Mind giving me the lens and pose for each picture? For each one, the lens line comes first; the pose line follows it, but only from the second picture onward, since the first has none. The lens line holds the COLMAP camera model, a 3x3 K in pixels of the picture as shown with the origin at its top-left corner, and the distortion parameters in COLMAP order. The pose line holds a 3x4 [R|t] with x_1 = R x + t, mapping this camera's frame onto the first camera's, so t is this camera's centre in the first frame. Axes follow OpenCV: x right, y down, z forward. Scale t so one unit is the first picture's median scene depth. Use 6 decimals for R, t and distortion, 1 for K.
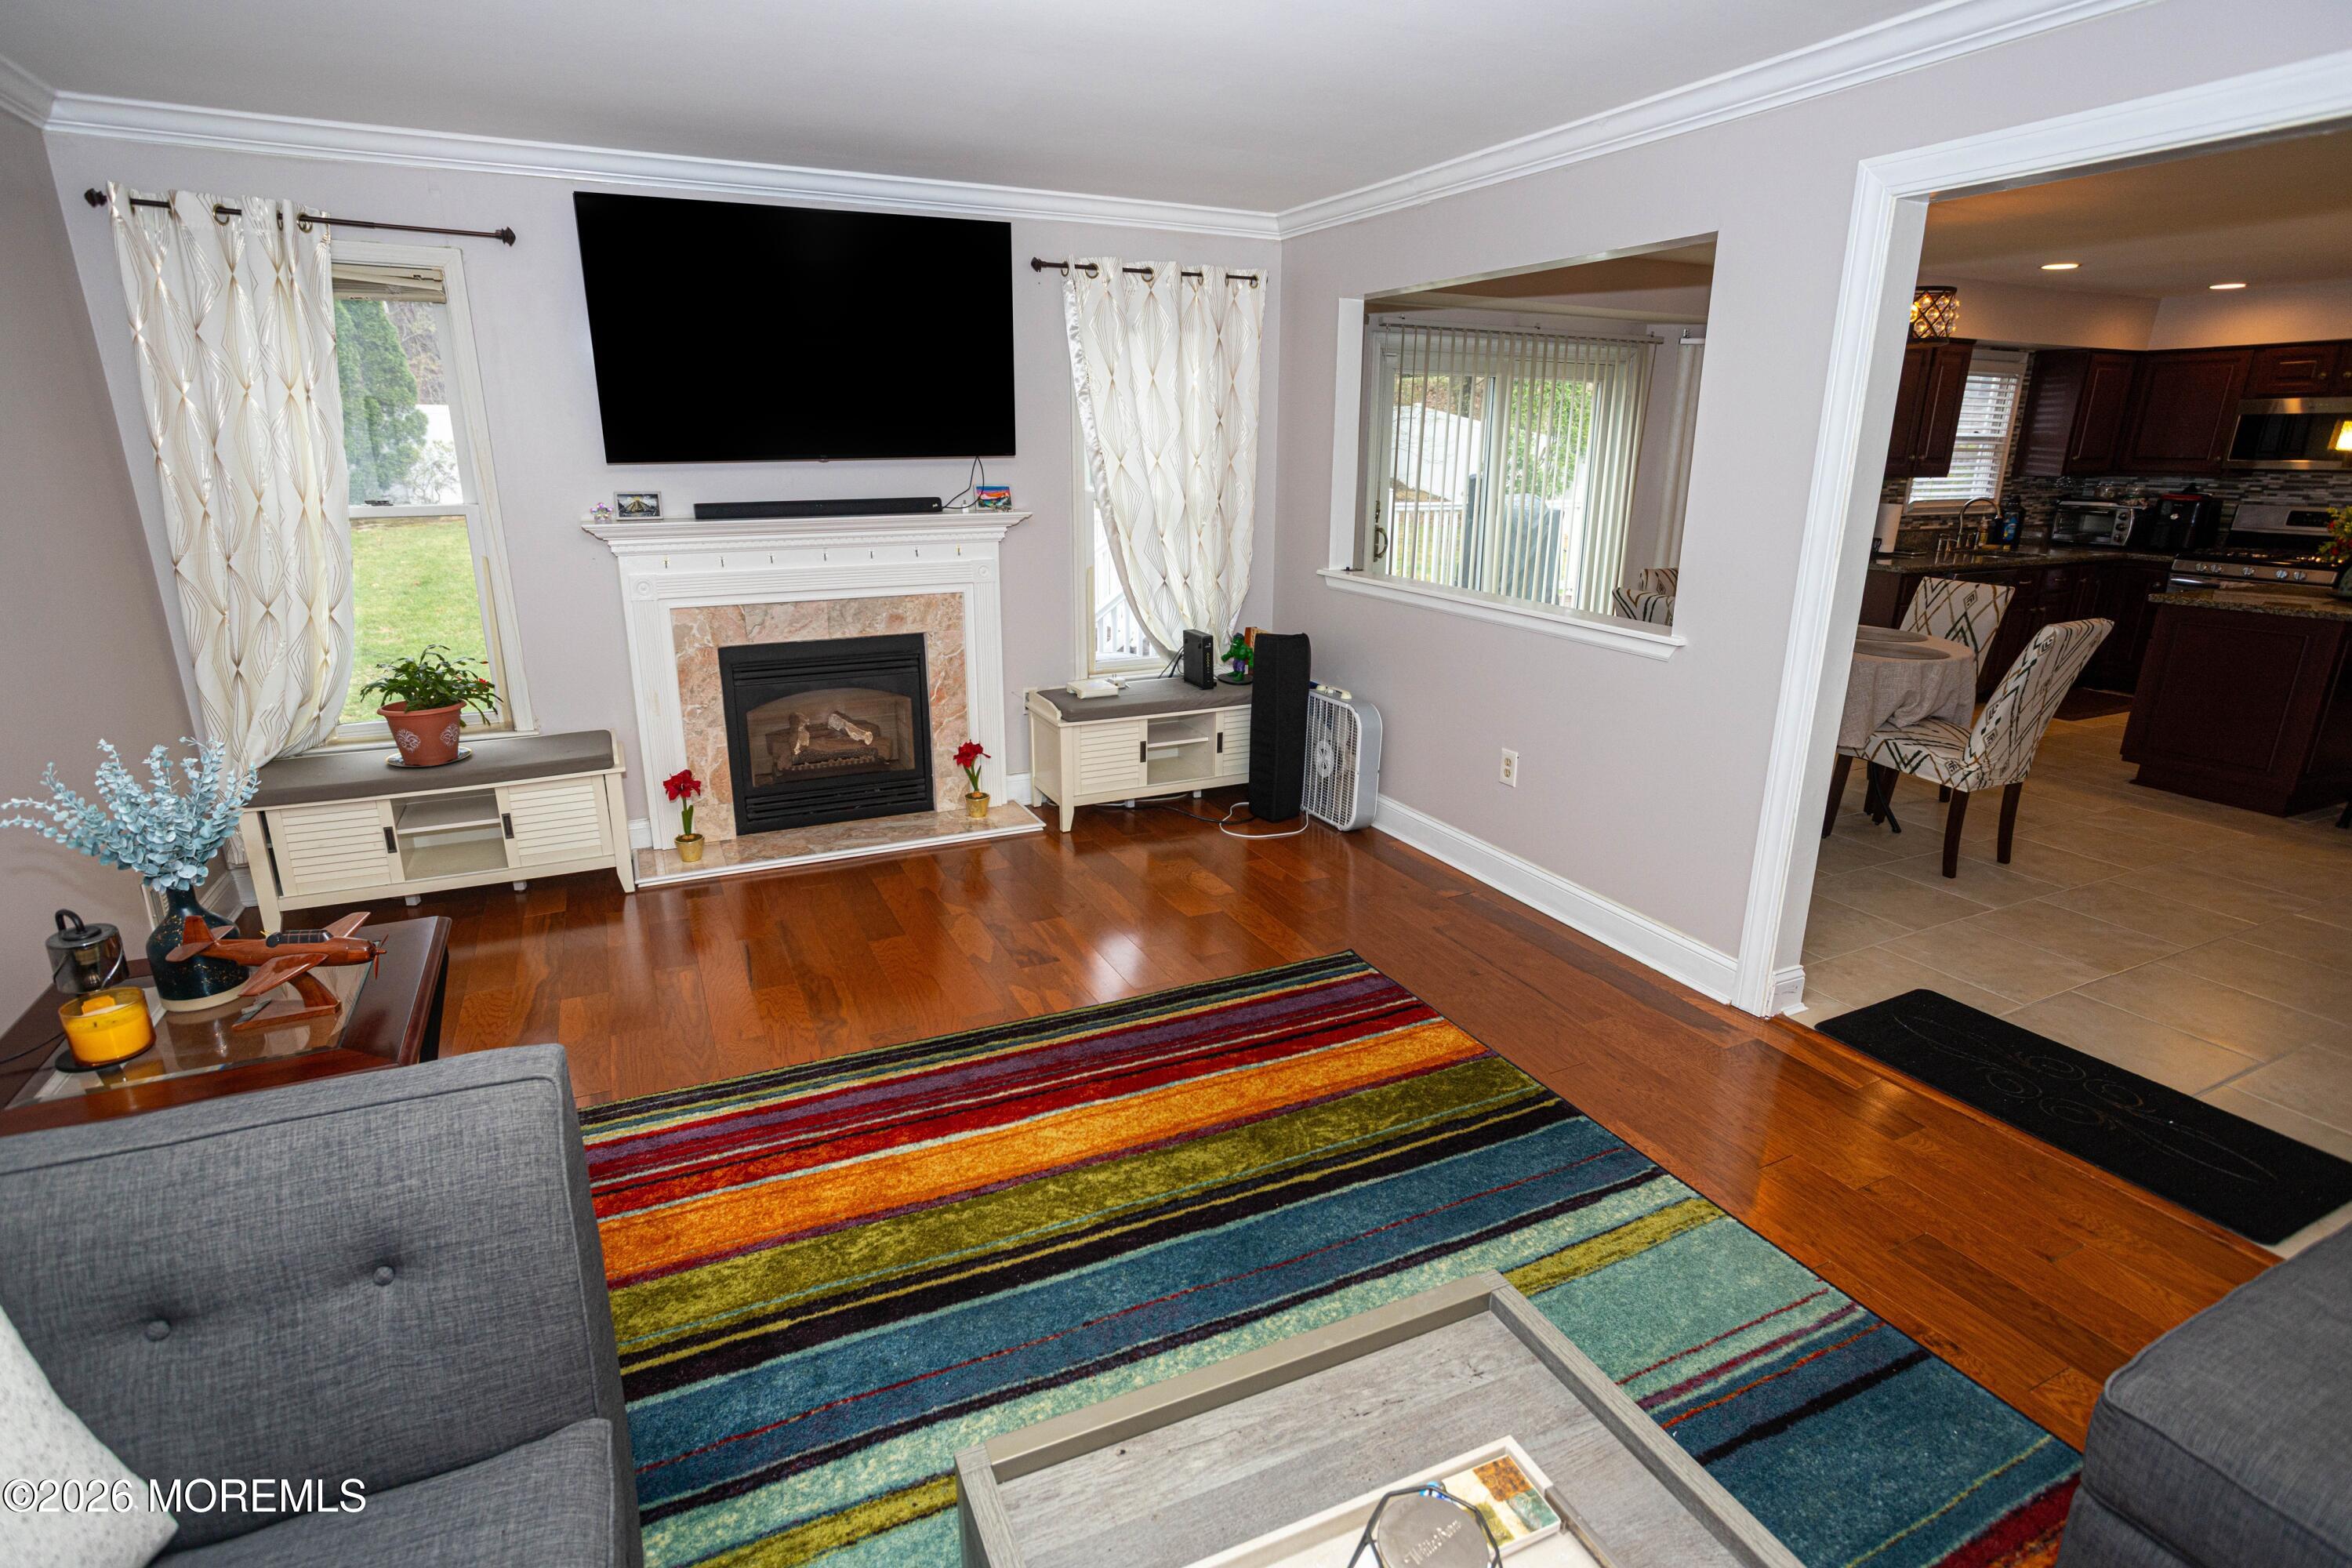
lens RADIAL K [[1164.7, 0, 1127.1], [0, 1164.7, 778.6], [0, 0, 1]] dist [-0.029138, 0.022538]
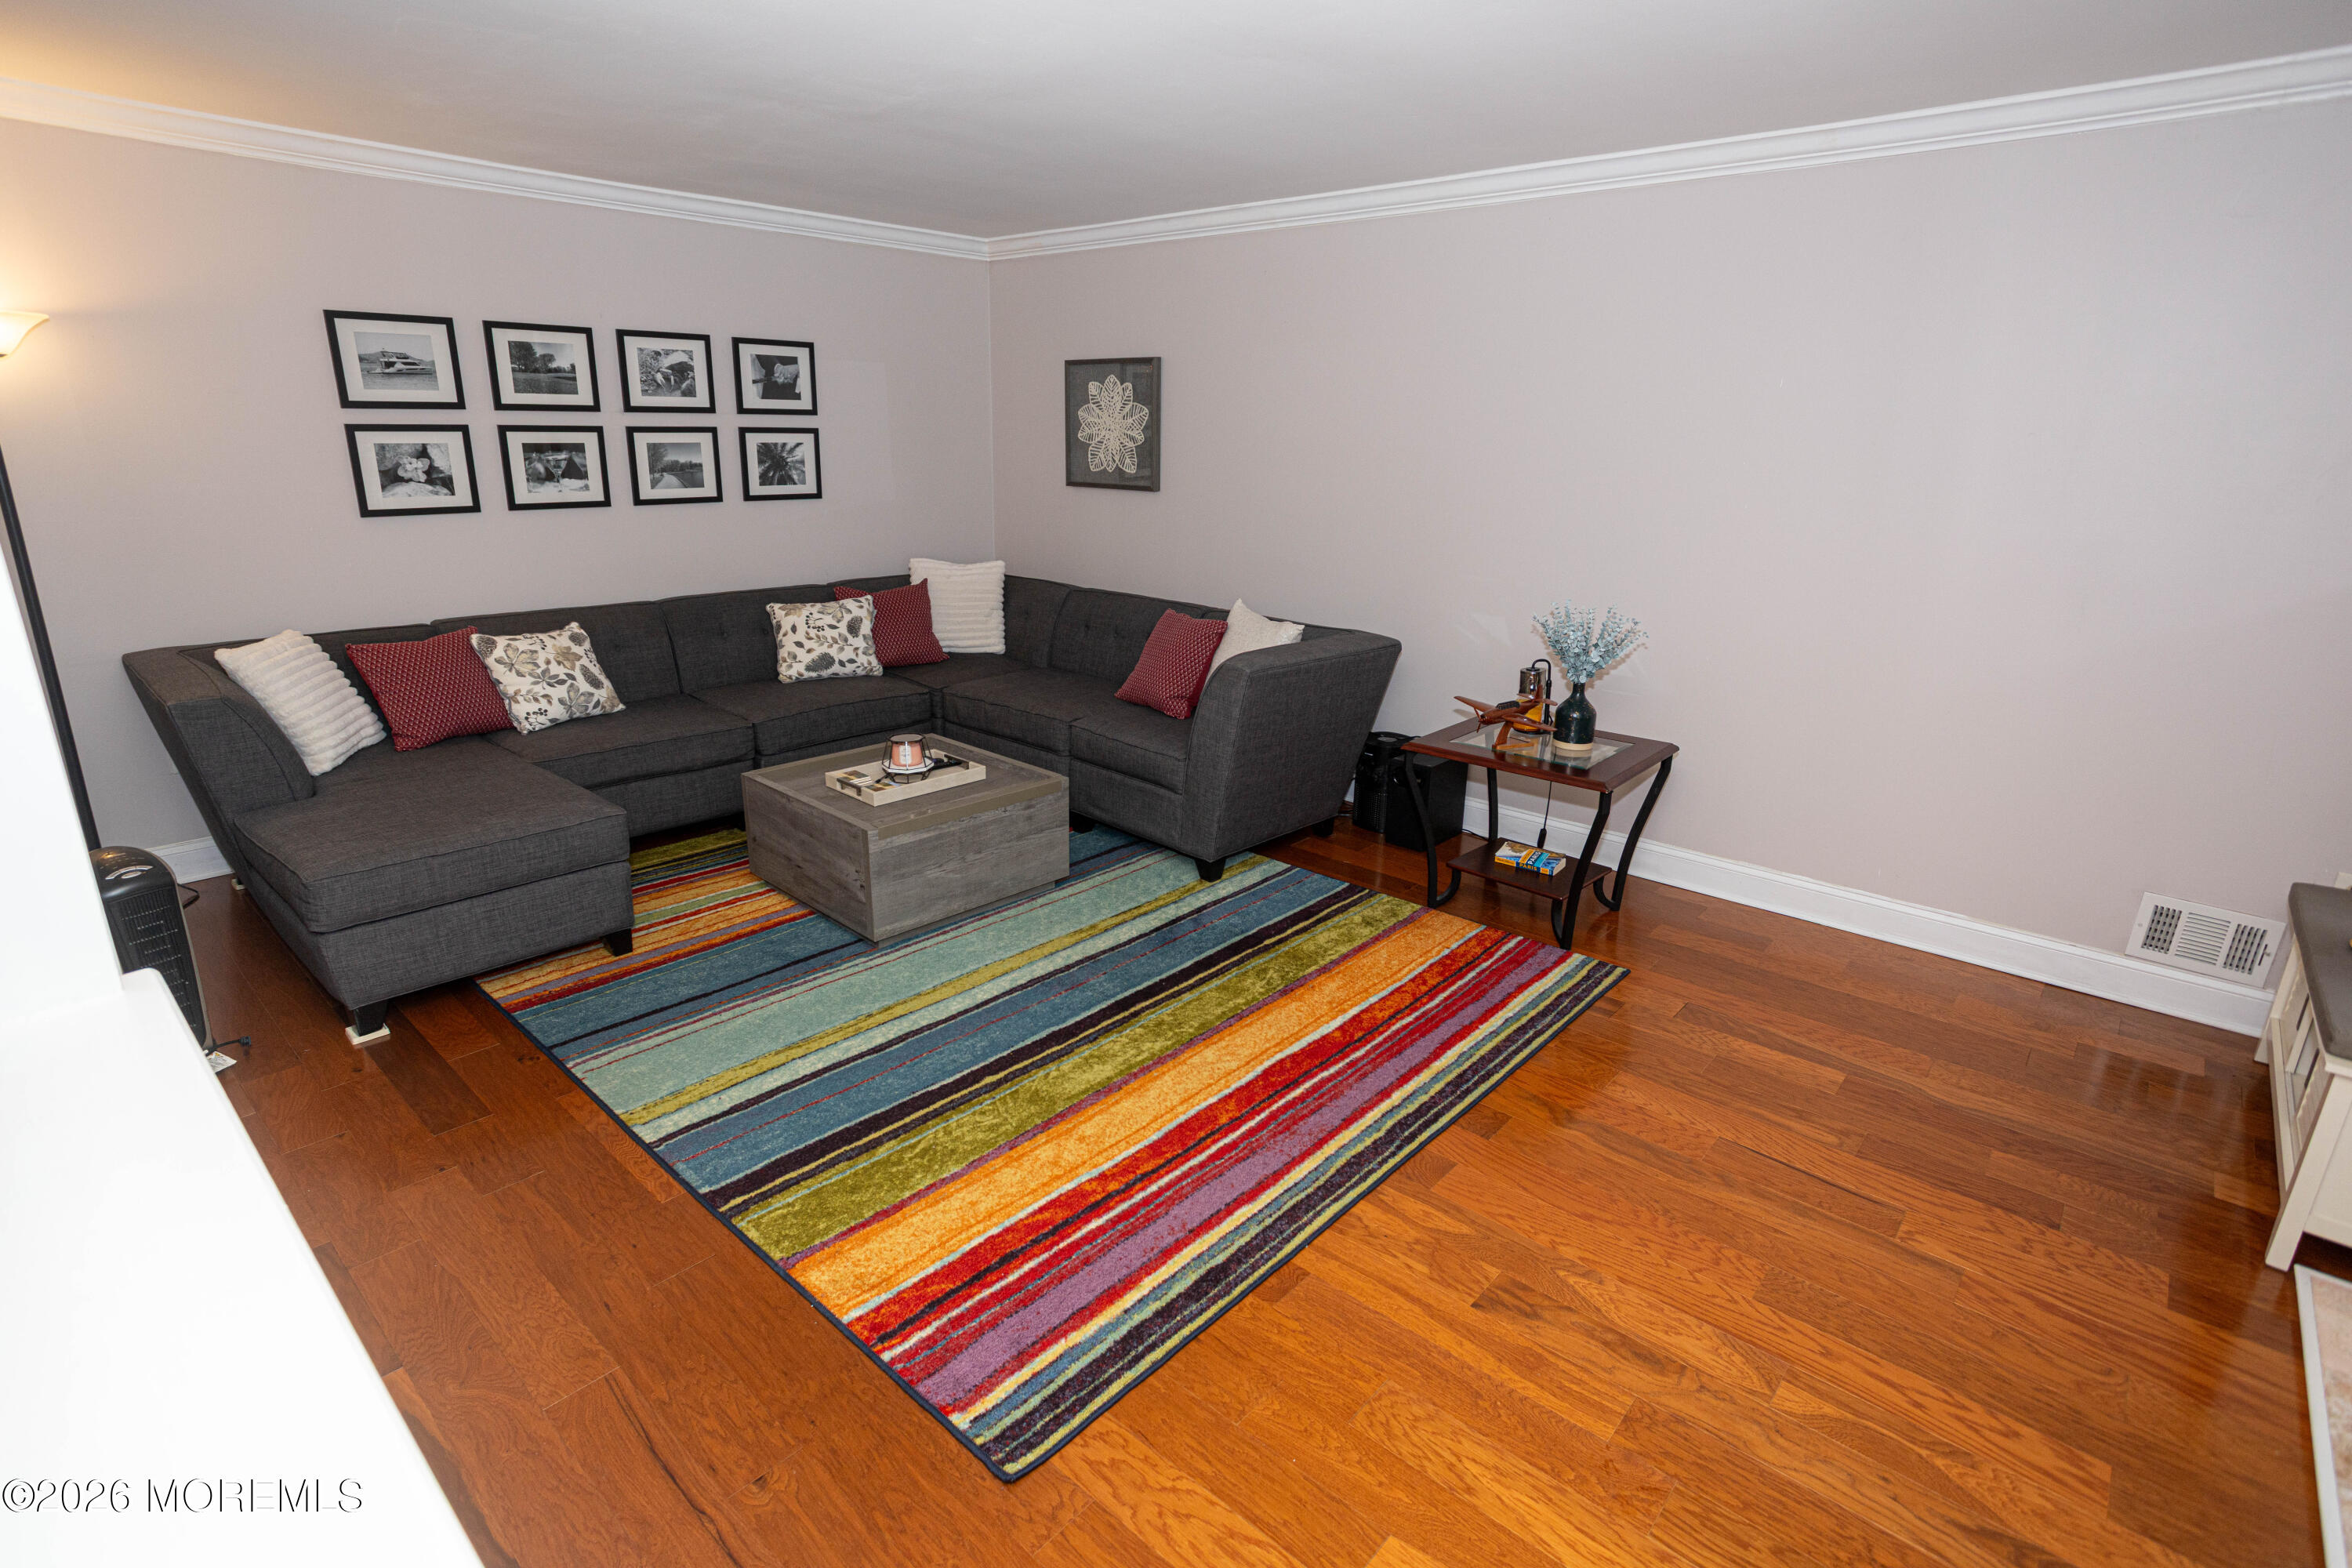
lens RADIAL K [[1152.2, 0, 1176.0], [0, 1152.2, 784.0], [0, 0, 1]] dist [-0.048026, 0.027244]
pose [[-0.908673, 0.105511, -0.403957, 0.241612], [-0.138805, 0.836158, 0.530634, -0.300883], [0.393760, 0.538244, -0.745149, 1.020574]]
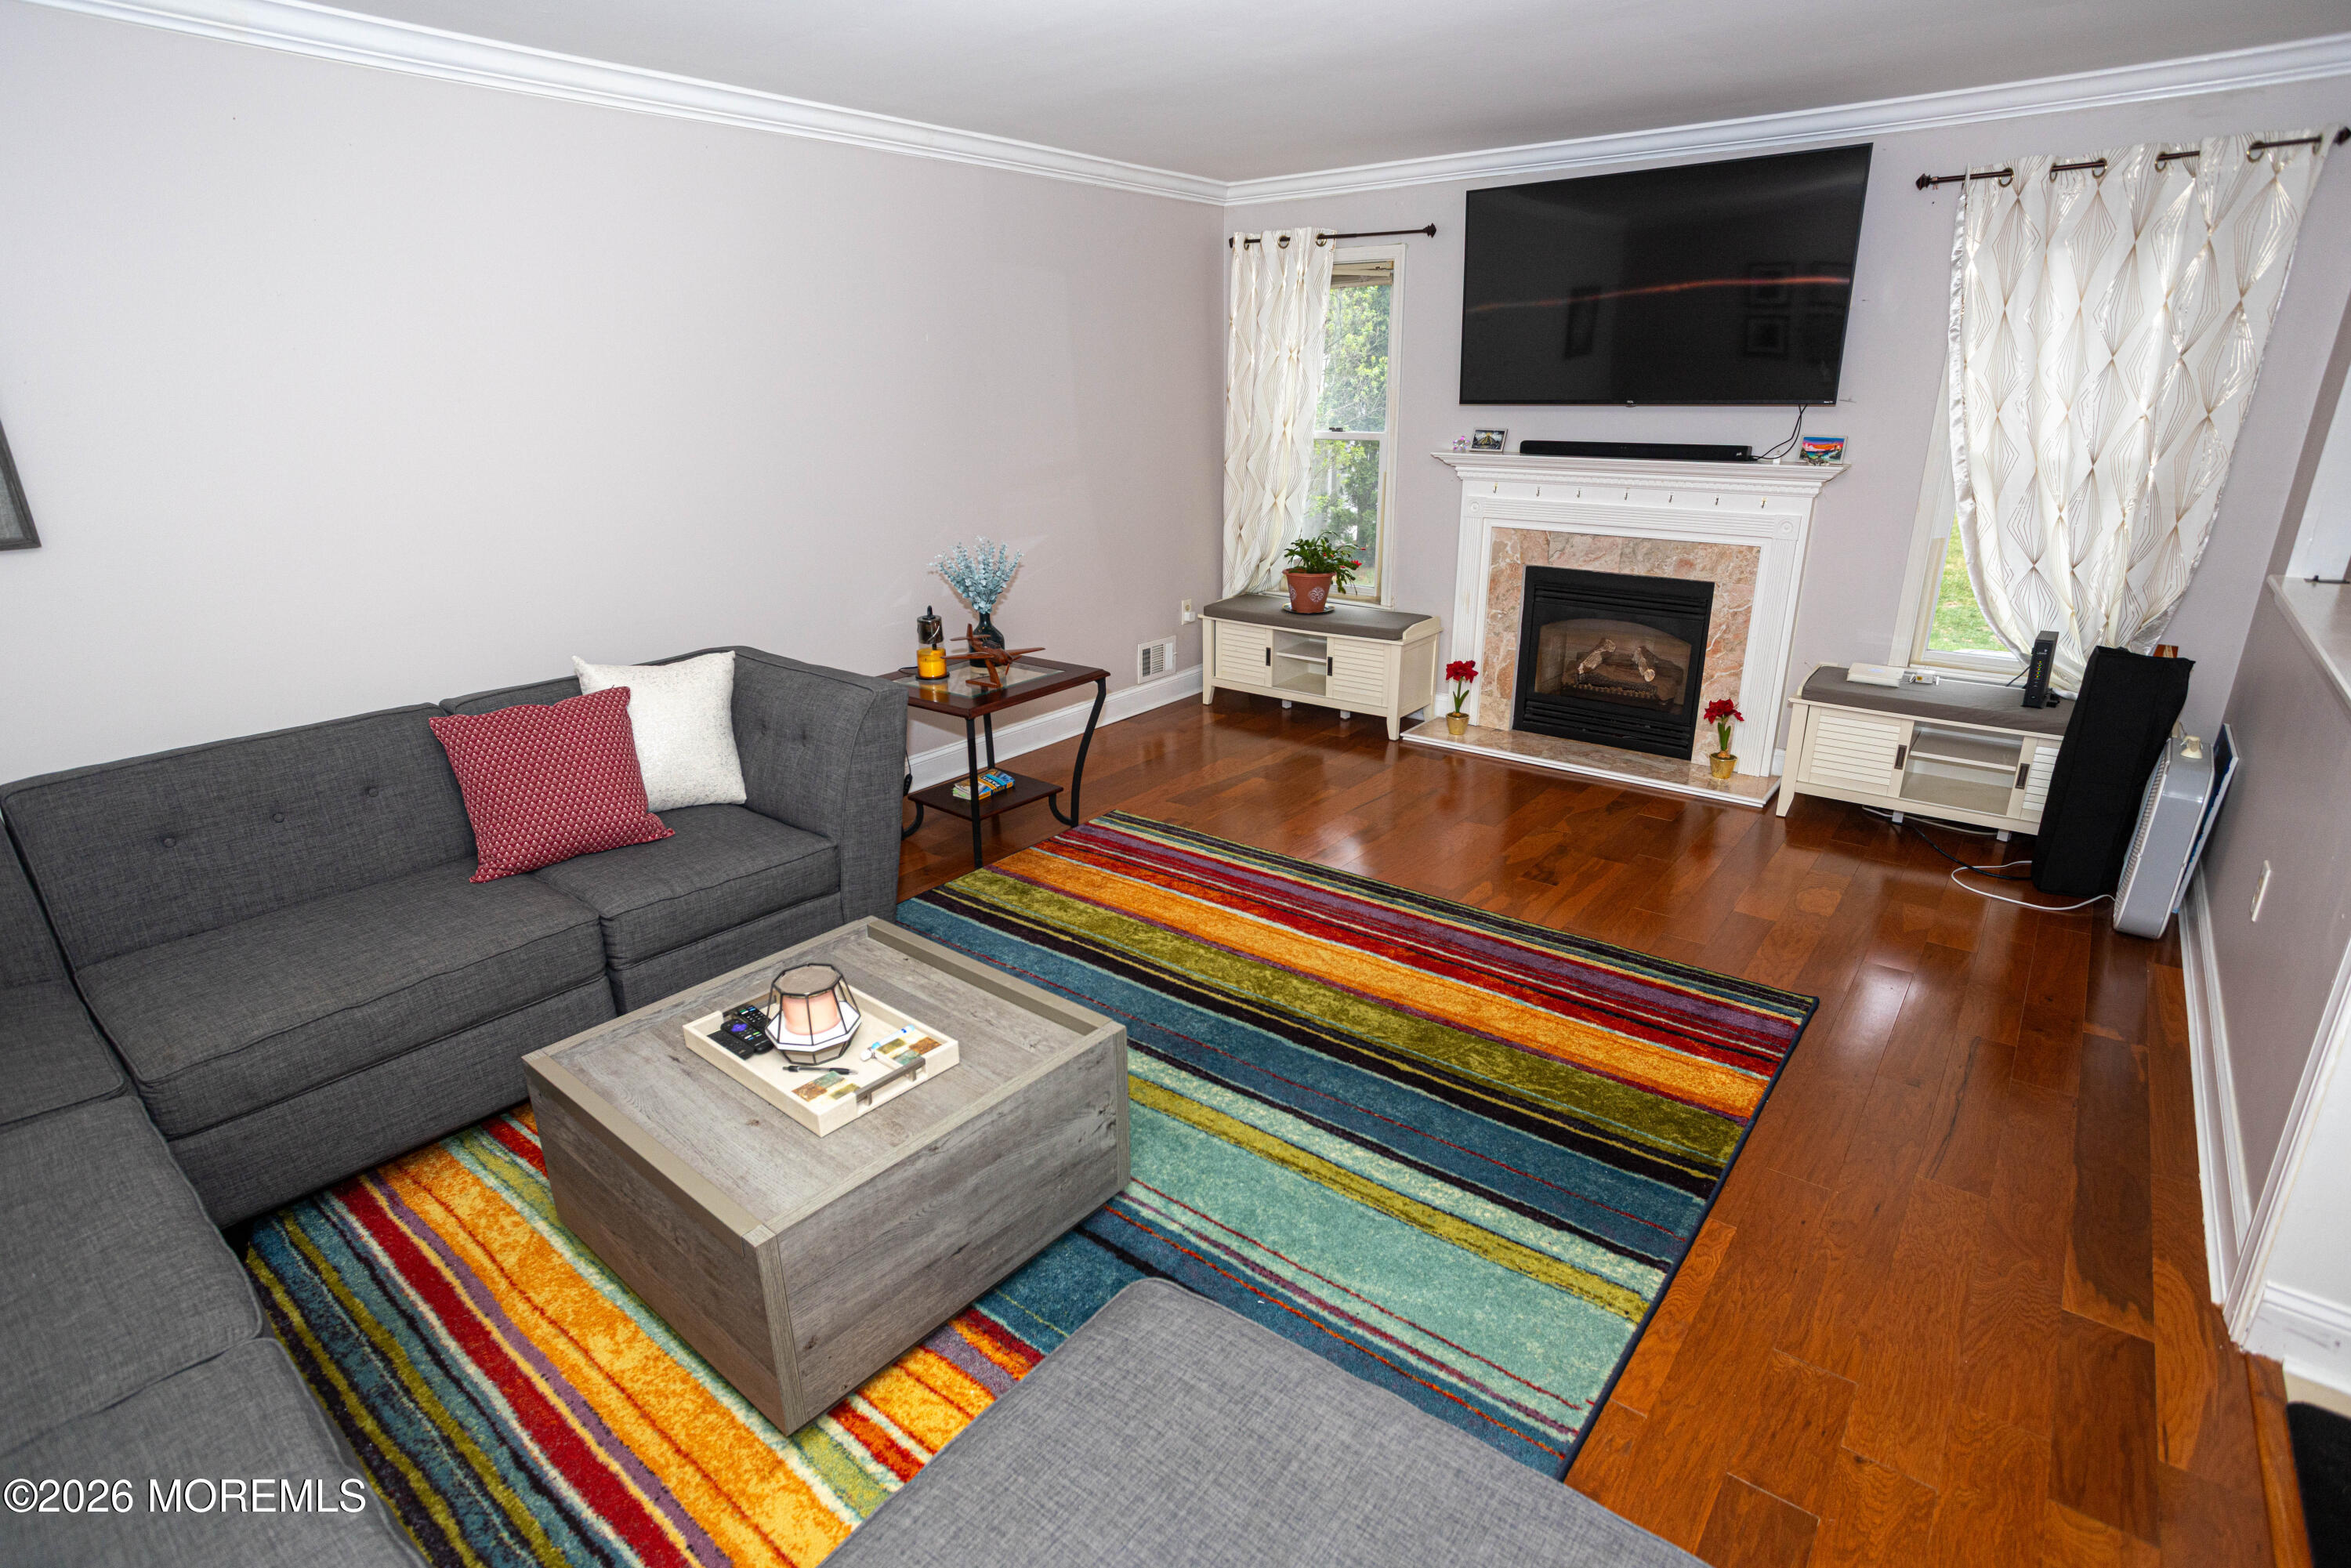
lens RADIAL K [[1151.6, 0, 1175.5], [0, 1151.6, 784.0], [0, 0, 1]] dist [-0.048026, 0.027244]
pose [[0.465067, 0.284945, -0.838164, 0.517461], [-0.240646, 0.951823, 0.190059, -0.038046], [0.851941, 0.113310, 0.511232, 0.135594]]
